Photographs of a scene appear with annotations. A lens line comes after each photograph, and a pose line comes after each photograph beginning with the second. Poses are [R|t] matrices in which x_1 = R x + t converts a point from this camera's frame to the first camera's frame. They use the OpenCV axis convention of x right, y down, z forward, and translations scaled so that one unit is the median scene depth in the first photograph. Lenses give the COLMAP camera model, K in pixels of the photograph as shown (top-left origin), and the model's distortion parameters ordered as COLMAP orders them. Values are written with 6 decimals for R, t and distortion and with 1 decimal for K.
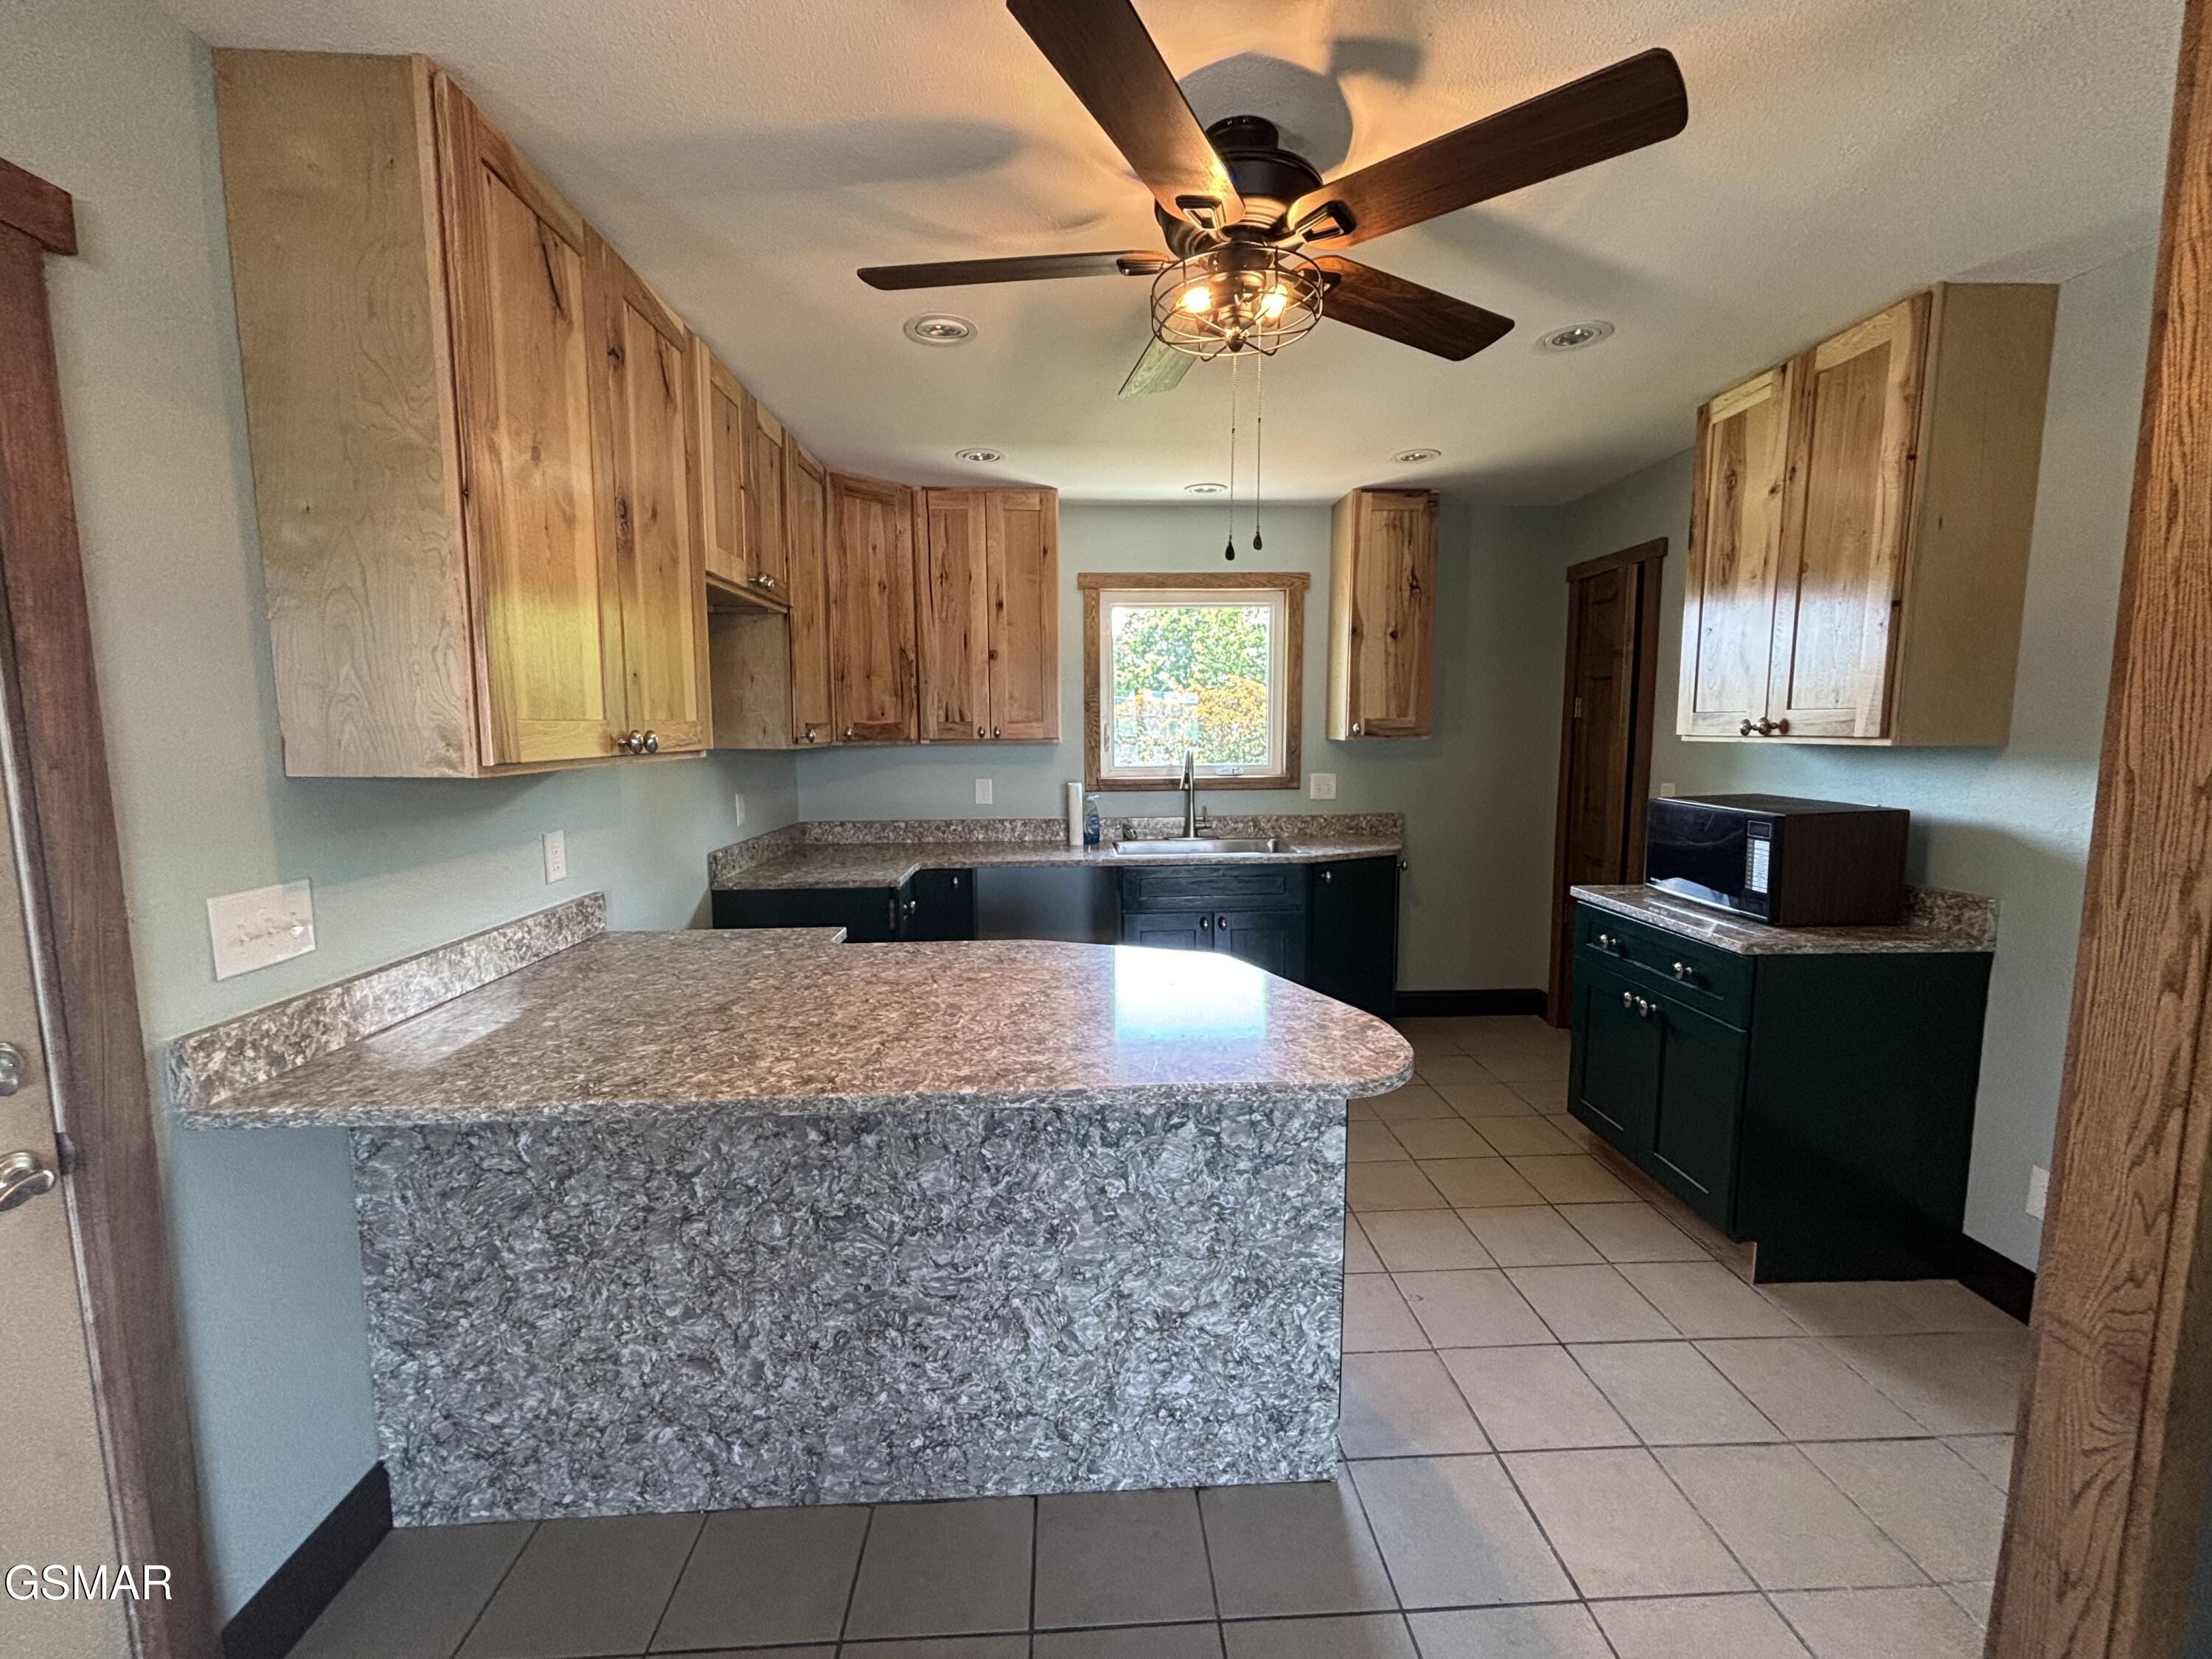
lens RADIAL K [[895.8, 0, 1094.1], [0, 895.8, 831.6], [0, 0, 1]] dist [0.007848, -0.001825]
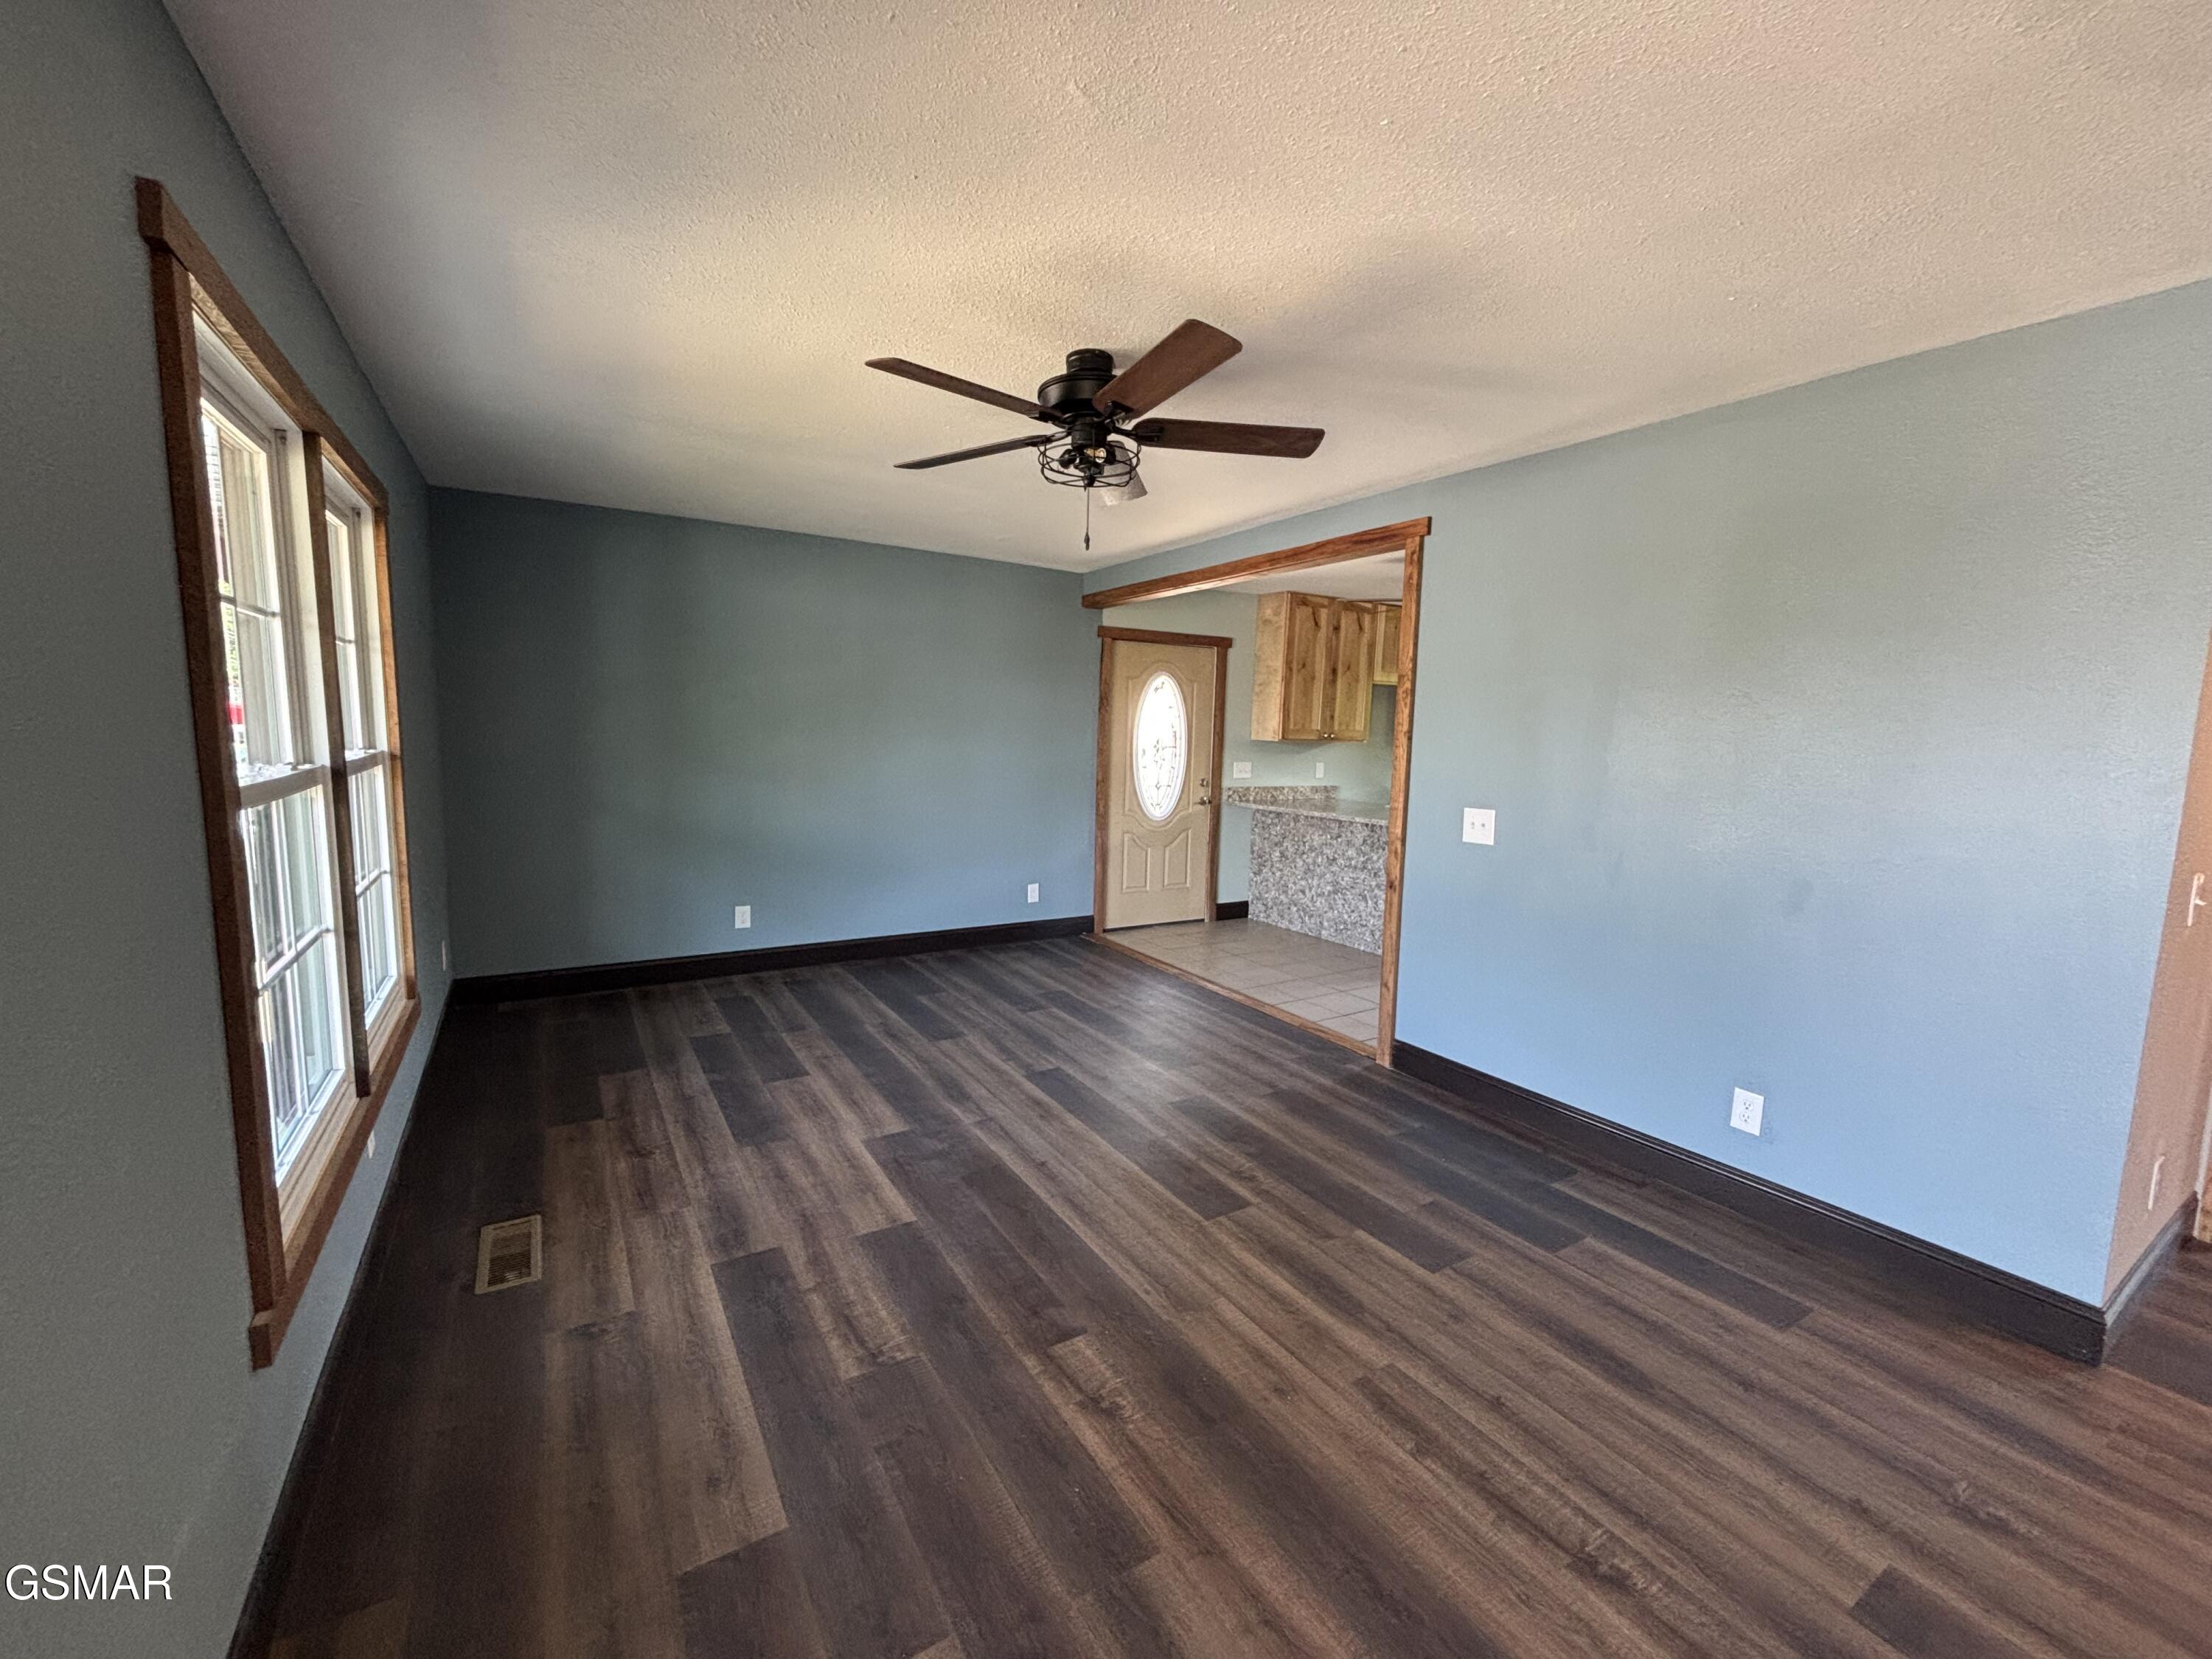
lens RADIAL K [[895.8, 0, 1102.5], [0, 895.8, 833.6], [0, 0, 1]] dist [0.007848, -0.001825]
pose [[0.497974, 0.122870, -0.858443, 1.804130], [-0.131258, 0.989186, 0.065442, 0.143054], [0.857201, 0.080089, 0.508717, -1.294659]]
